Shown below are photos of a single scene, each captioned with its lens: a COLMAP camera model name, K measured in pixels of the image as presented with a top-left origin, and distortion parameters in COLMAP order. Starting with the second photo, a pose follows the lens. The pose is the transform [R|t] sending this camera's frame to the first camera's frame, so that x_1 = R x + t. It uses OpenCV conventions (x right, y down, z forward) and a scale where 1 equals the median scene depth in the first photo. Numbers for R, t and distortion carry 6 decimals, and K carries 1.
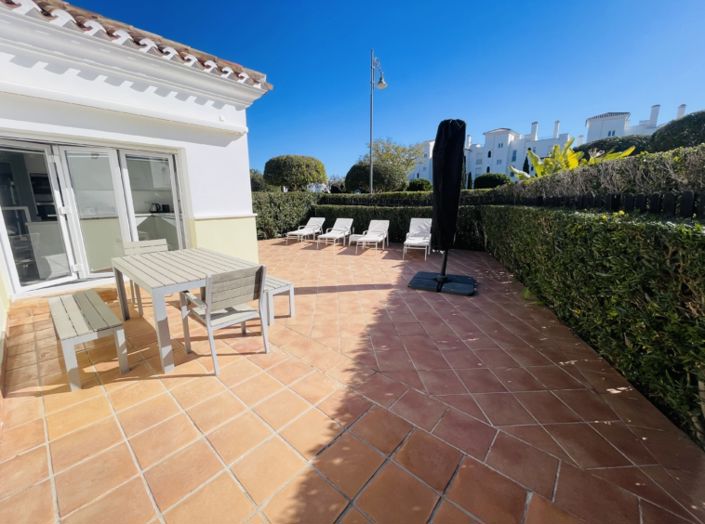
lens RADIAL K [[279.3, 0, 352.5], [0, 279.3, 262.0], [0, 0, 1]] dist [0.001341, 0.000459]
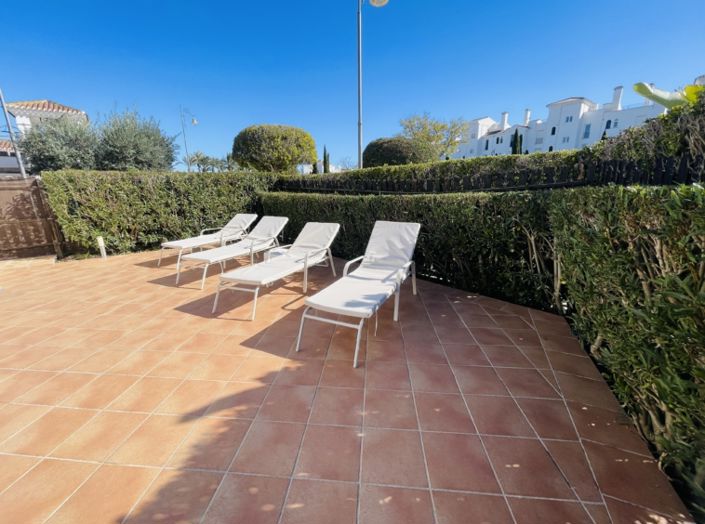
lens RADIAL K [[279.3, 0, 352.5], [0, 279.3, 262.0], [0, 0, 1]] dist [0.001341, 0.000459]
pose [[0.988747, 0.032080, -0.146118, 0.172508], [-0.026326, 0.998806, 0.041148, -0.077910], [0.147264, -0.036838, 0.988411, 0.394286]]
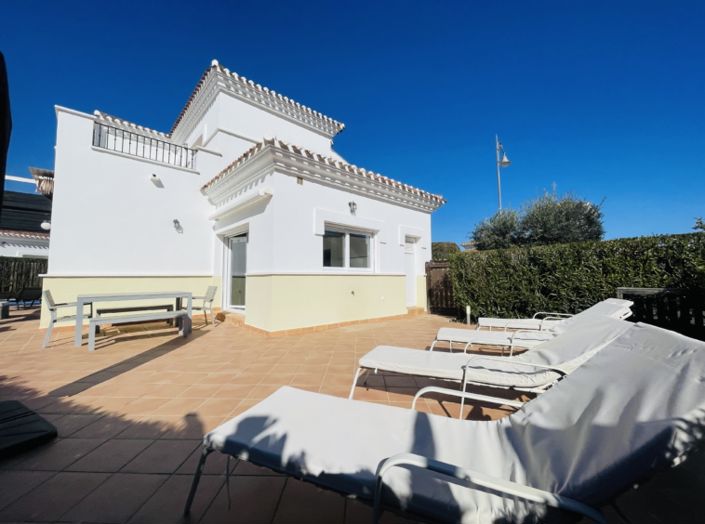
lens RADIAL K [[279.3, 0, 352.5], [0, 279.3, 262.0], [0, 0, 1]] dist [0.001341, 0.000459]
pose [[-0.115689, -0.047481, -0.992150, 0.259535], [-0.207275, 0.978021, -0.022636, -0.114114], [0.971418, 0.203029, -0.122988, 0.627458]]
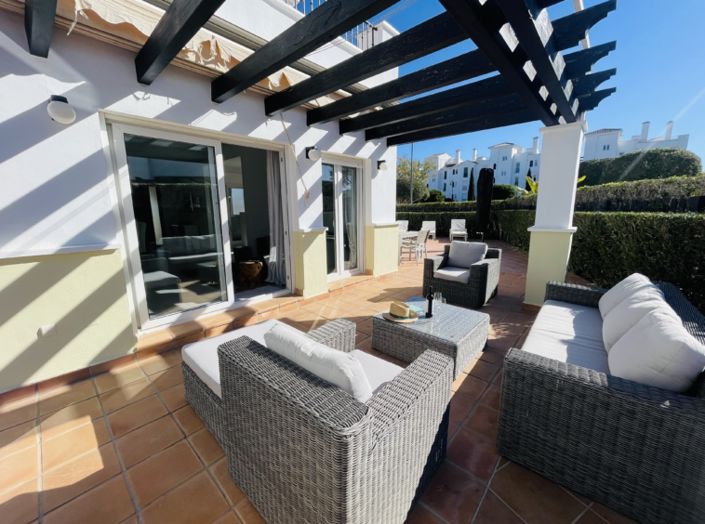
lens RADIAL K [[279.3, 0, 352.5], [0, 279.3, 262.0], [0, 0, 1]] dist [0.001341, 0.000459]
pose [[0.999880, -0.003473, -0.015112, -0.228715], [0.002982, 0.999470, -0.032418, 0.092989], [0.015216, 0.032369, 0.999360, -0.397045]]
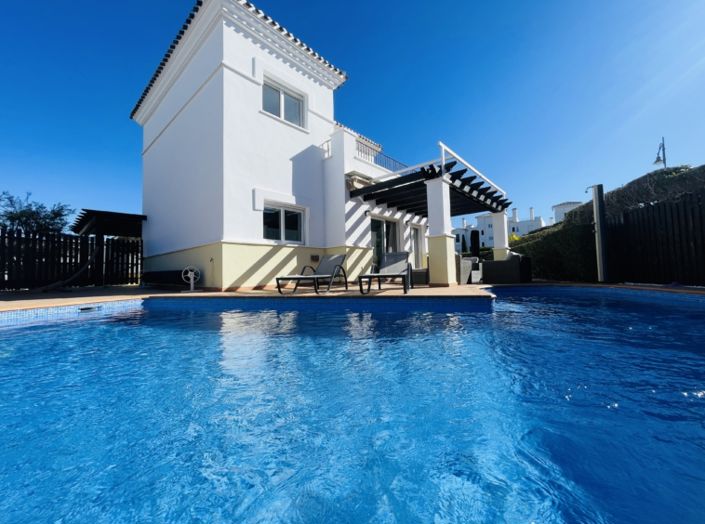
lens RADIAL K [[279.3, 0, 352.5], [0, 279.3, 262.0], [0, 0, 1]] dist [0.001341, 0.000459]
pose [[0.999758, -0.021845, -0.002413, -0.425534], [0.020439, 0.964507, -0.263265, 0.272242], [0.008079, 0.263152, 0.964721, -0.823576]]
